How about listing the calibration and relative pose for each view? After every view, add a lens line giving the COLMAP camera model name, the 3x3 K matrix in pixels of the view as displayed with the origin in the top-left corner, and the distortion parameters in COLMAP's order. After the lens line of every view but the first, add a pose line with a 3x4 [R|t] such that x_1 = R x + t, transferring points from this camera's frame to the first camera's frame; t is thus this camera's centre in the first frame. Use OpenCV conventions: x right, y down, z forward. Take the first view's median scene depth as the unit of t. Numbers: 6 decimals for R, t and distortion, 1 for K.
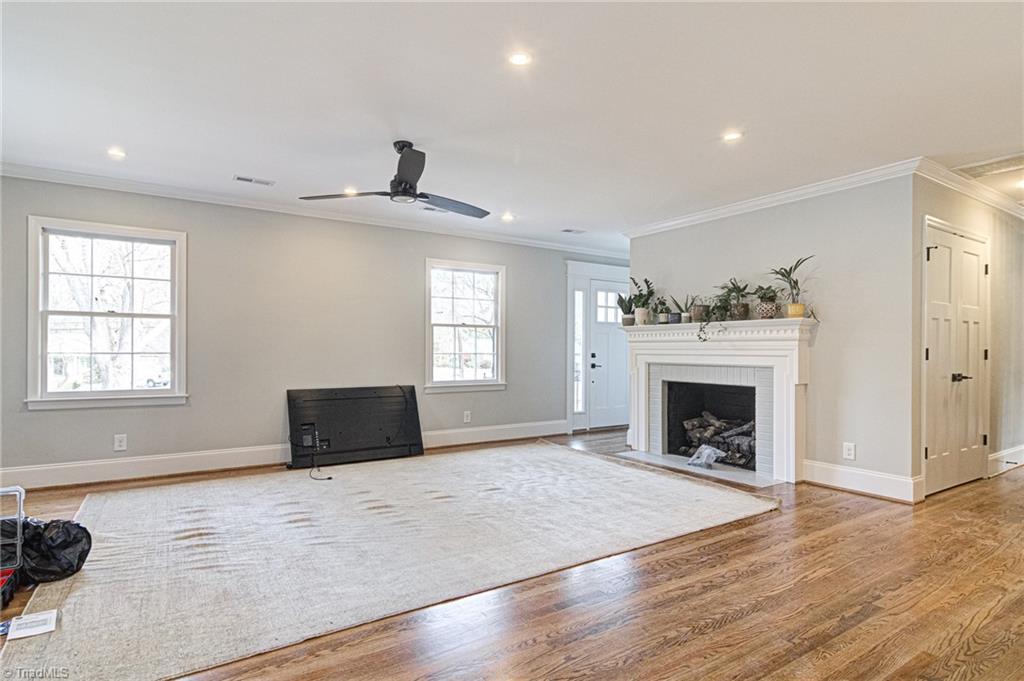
lens RADIAL K [[546.8, 0, 506.5], [0, 546.8, 361.4], [0, 0, 1]] dist [-0.002959, -0.000453]
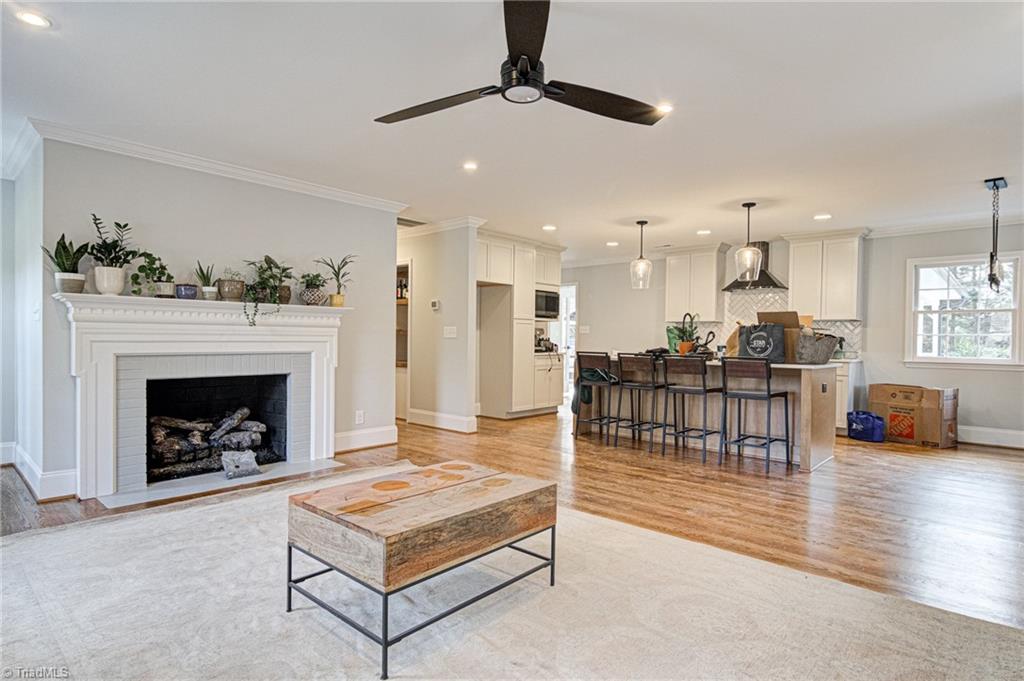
lens RADIAL K [[546.8, 0, 506.5], [0, 546.8, 361.4], [0, 0, 1]] dist [-0.002959, -0.000453]
pose [[-0.258645, -0.046940, 0.964831, -0.600016], [0.009411, 0.998649, 0.051108, -0.022095], [-0.965926, 0.022299, -0.257854, 0.910820]]
